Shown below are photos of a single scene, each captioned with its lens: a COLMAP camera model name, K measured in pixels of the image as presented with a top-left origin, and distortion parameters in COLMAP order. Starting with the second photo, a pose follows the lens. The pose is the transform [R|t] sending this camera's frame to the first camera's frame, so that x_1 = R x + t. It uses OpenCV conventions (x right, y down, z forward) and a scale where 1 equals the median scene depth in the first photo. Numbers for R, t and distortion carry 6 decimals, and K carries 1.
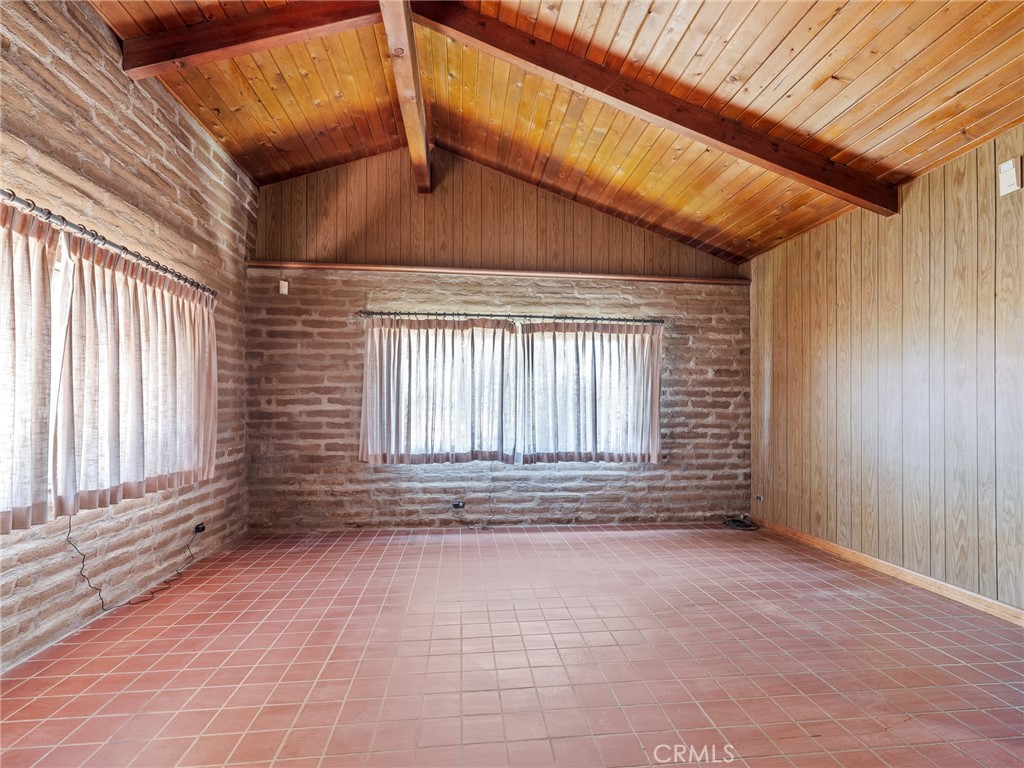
lens RADIAL K [[480.0, 0, 525.6], [0, 480.0, 407.7], [0, 0, 1]] dist [0.000126, -0.002816]
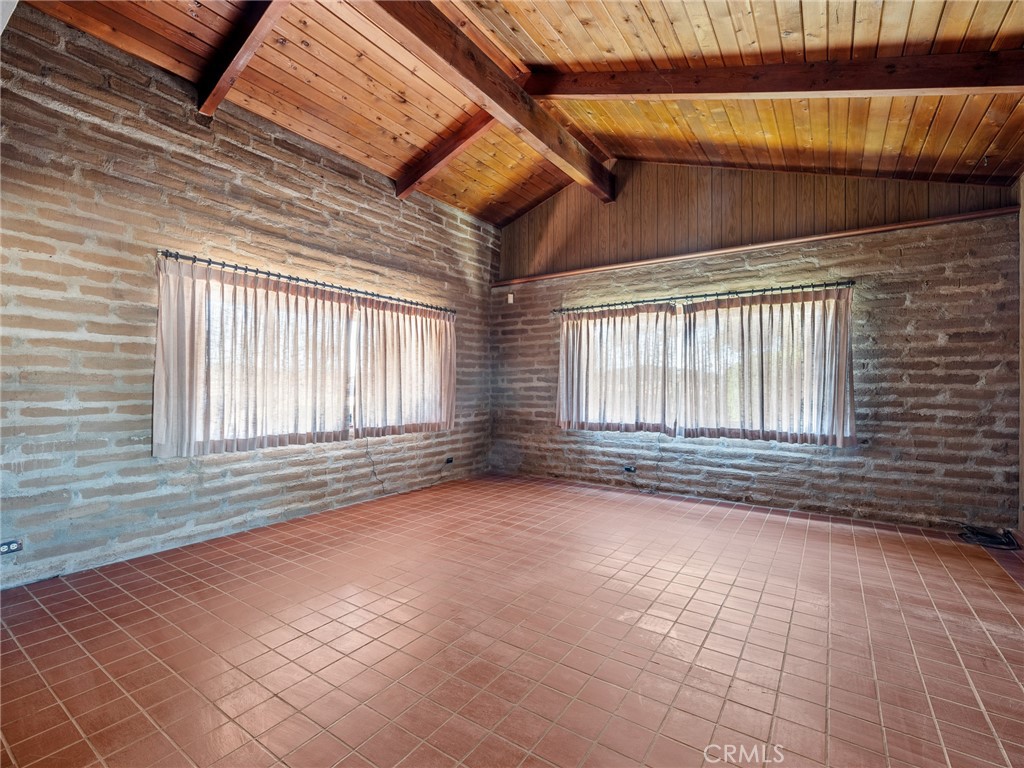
lens RADIAL K [[480.0, 0, 511.9], [0, 480.0, 384.1], [0, 0, 1]] dist [0.000126, -0.002816]
pose [[0.753819, -0.004122, -0.657070, 0.407088], [0.001991, 0.999990, -0.003990, 0.004010], [0.657079, 0.001699, 0.753819, -0.046032]]
